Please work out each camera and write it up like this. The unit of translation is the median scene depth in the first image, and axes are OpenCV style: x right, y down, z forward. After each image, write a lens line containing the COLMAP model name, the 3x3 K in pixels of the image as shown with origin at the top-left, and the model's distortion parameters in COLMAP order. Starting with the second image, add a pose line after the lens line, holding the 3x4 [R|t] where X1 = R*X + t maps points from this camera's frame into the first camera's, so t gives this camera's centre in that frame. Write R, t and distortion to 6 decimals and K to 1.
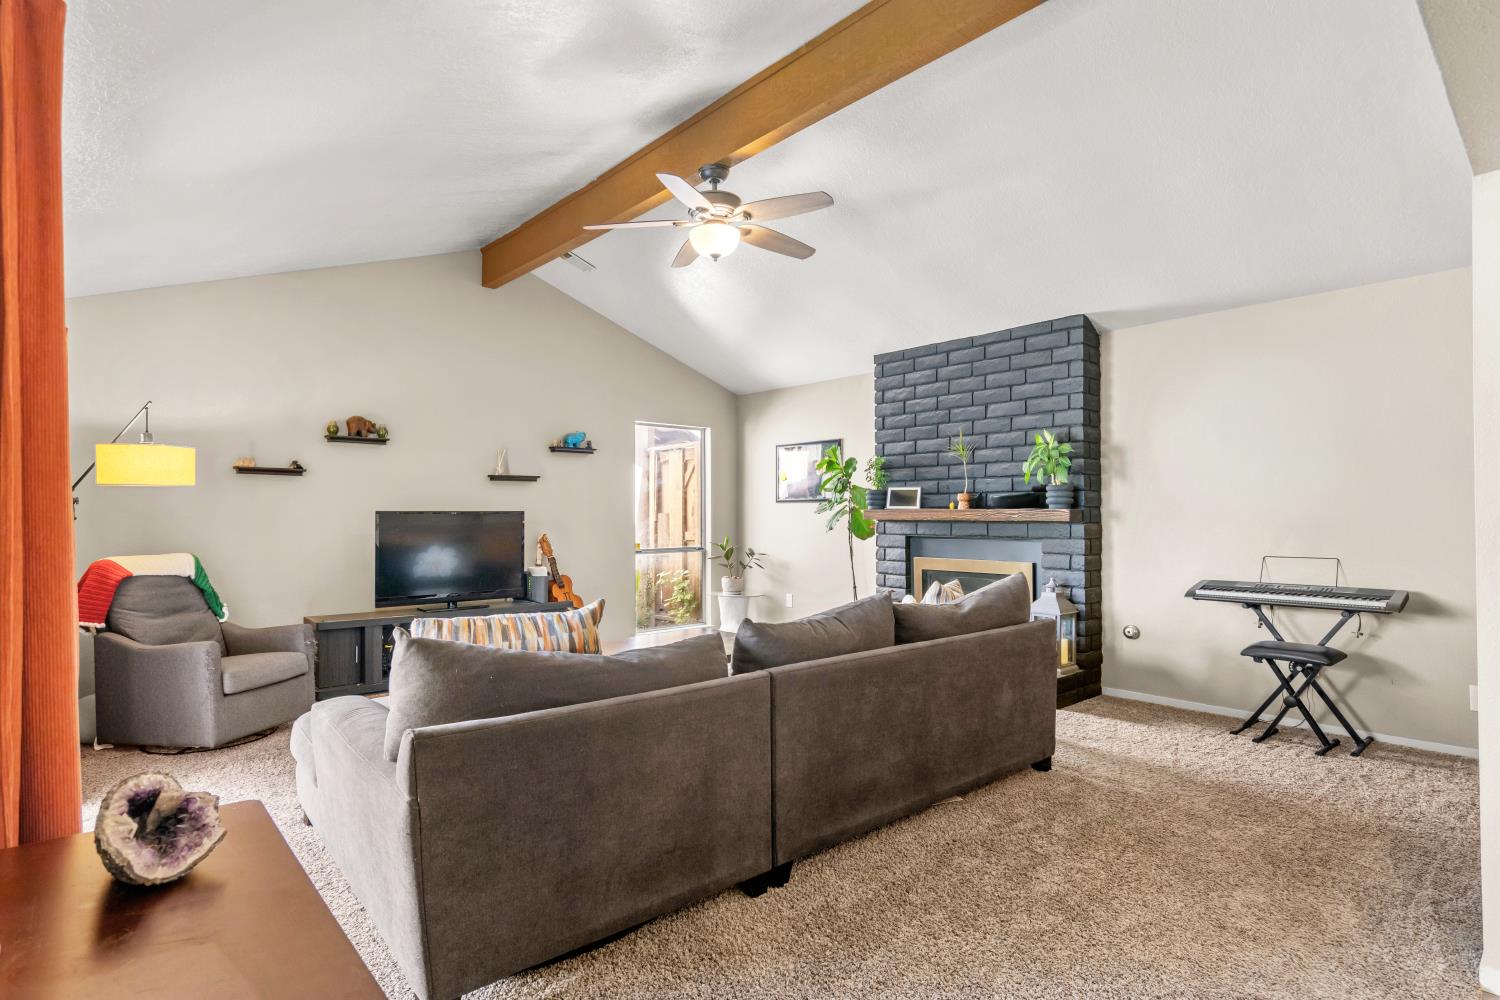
lens RADIAL K [[762.8, 0, 748.6], [0, 762.8, 509.2], [0, 0, 1]] dist [-0.004319, 0.002313]
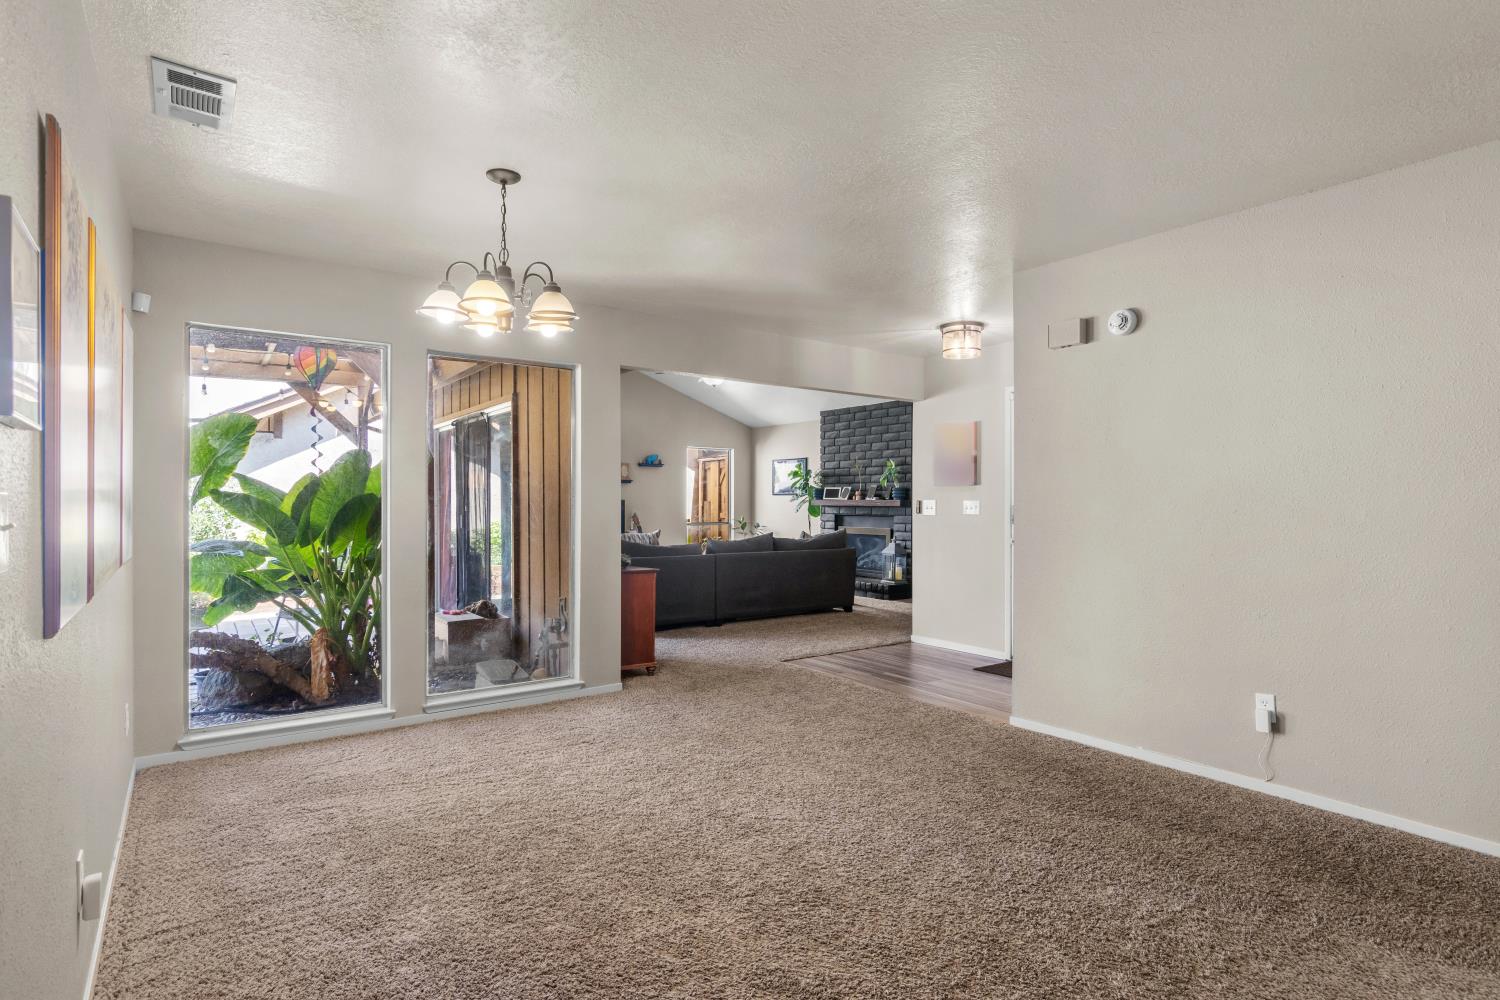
lens RADIAL K [[762.8, 0, 751.7], [0, 762.8, 506.0], [0, 0, 1]] dist [-0.004319, 0.002313]
pose [[0.995431, 0.003785, -0.095409, 0.173072], [-0.002633, 0.999922, 0.012193, -0.005650], [0.095448, -0.011886, 0.995363, -0.745533]]
